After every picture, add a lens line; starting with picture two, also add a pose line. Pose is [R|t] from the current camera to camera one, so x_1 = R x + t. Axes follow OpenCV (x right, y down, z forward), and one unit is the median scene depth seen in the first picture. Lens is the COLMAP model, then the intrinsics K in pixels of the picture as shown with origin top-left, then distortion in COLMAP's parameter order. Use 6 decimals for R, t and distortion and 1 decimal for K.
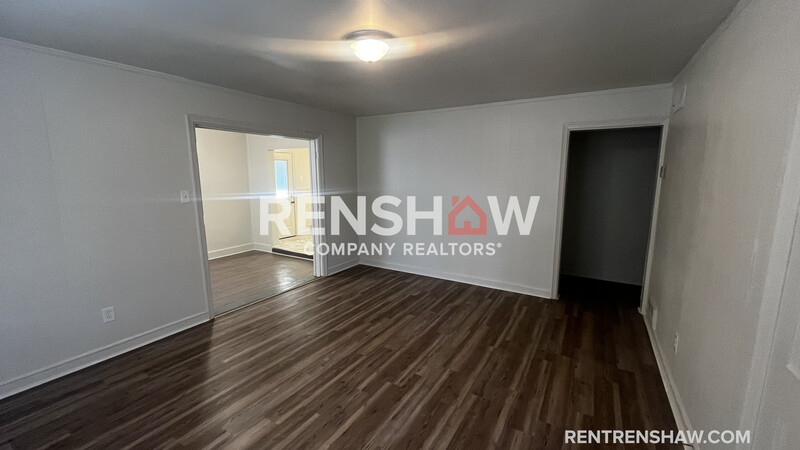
lens RADIAL K [[320.6, 0, 400.0], [0, 320.6, 225.0], [0, 0, 1]] dist [-0.009291, -0.000335]
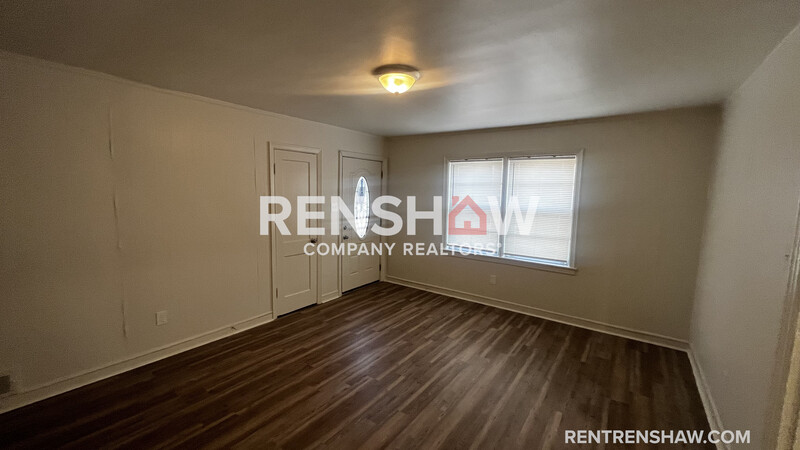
lens RADIAL K [[320.6, 0, 400.0], [0, 320.6, 225.0], [0, 0, 1]] dist [-0.009291, -0.000335]
pose [[-0.996041, -0.032222, 0.082850, -0.173444], [-0.009444, 0.965077, 0.261796, -0.299846], [-0.088392, 0.259977, -0.961561, 1.775258]]
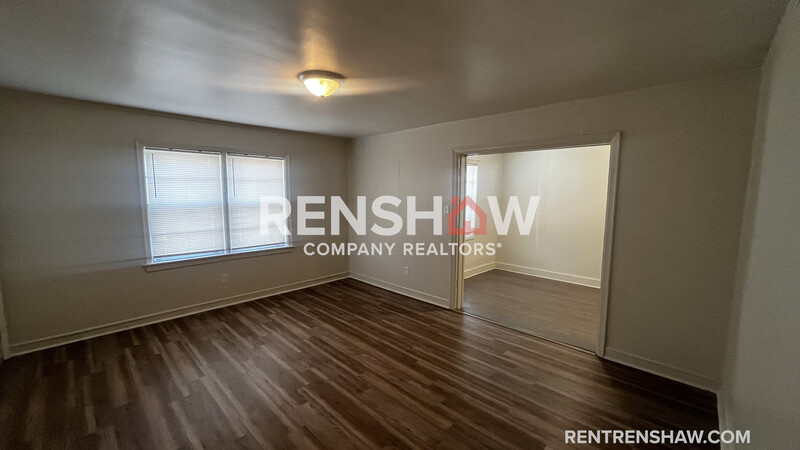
lens RADIAL K [[320.6, 0, 400.0], [0, 320.6, 225.0], [0, 0, 1]] dist [-0.009291, -0.000335]
pose [[-0.216435, 0.105958, -0.970530, 0.828658], [-0.162177, 0.976380, 0.142763, -0.225973], [0.962733, 0.188297, -0.194138, 1.300212]]
